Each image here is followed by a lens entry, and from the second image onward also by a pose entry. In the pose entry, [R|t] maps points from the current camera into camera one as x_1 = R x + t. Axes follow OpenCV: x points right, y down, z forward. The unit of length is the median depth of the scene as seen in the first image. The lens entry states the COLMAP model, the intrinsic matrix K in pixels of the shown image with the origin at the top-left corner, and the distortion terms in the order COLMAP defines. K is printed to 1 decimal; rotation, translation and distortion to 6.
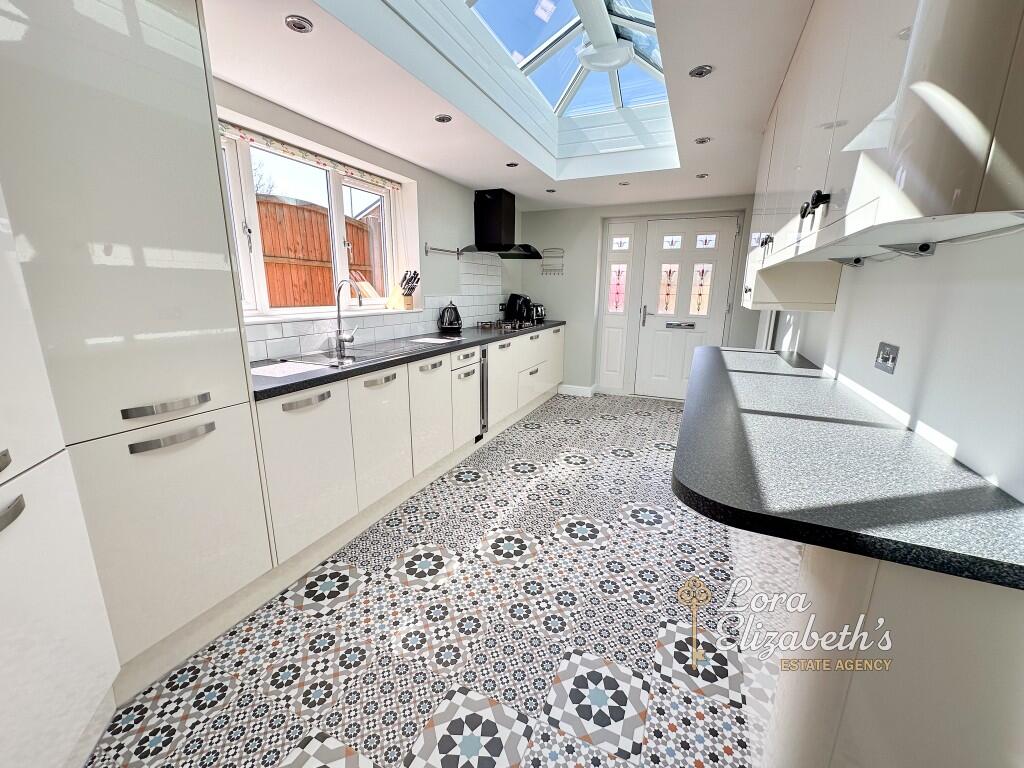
lens RADIAL K [[410.3, 0, 509.9], [0, 410.3, 384.5], [0, 0, 1]] dist [-0.000236, 0.000003]
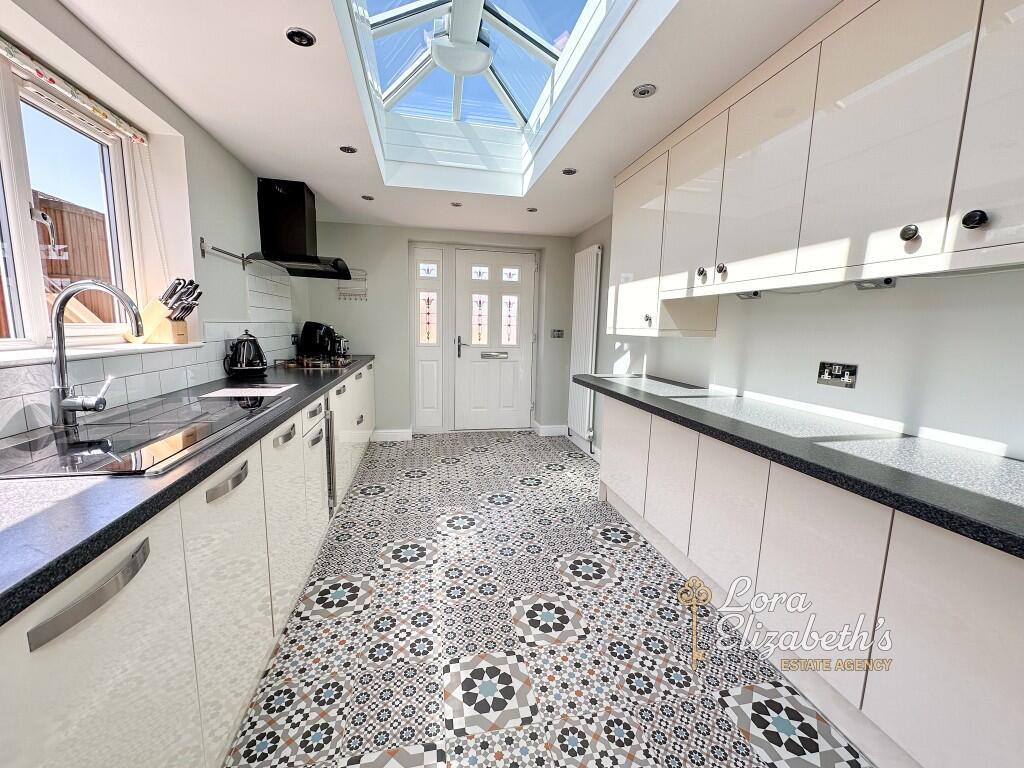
lens RADIAL K [[410.3, 0, 509.9], [0, 410.3, 384.5], [0, 0, 1]] dist [-0.000236, 0.000003]
pose [[0.806203, -0.075810, 0.586762, -0.215232], [0.120825, 0.991952, -0.037852, -0.044388], [-0.579170, 0.101411, 0.808875, 0.252813]]
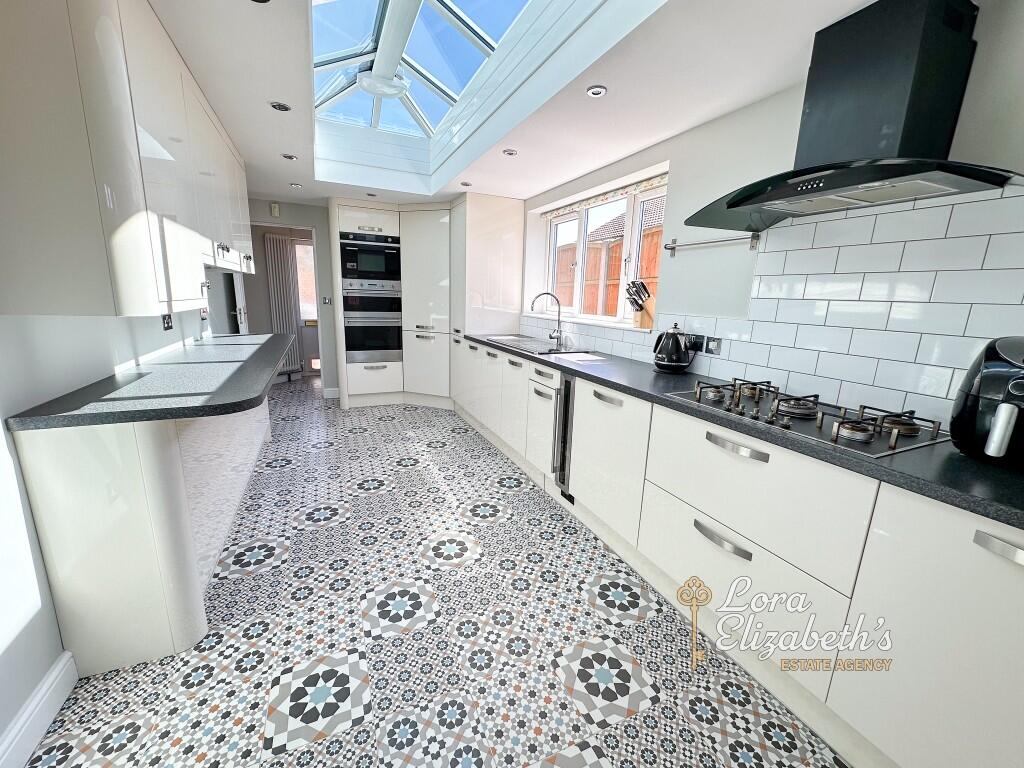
lens RADIAL K [[407.5, 0, 514.0], [0, 407.5, 383.7], [0, 0, 1]] dist [-0.001214, -0.000197]
pose [[-0.648577, 0.130388, -0.749898, 0.546261], [-0.211046, 0.915783, 0.341762, -0.306965], [0.731306, 0.379922, -0.566437, 1.328437]]
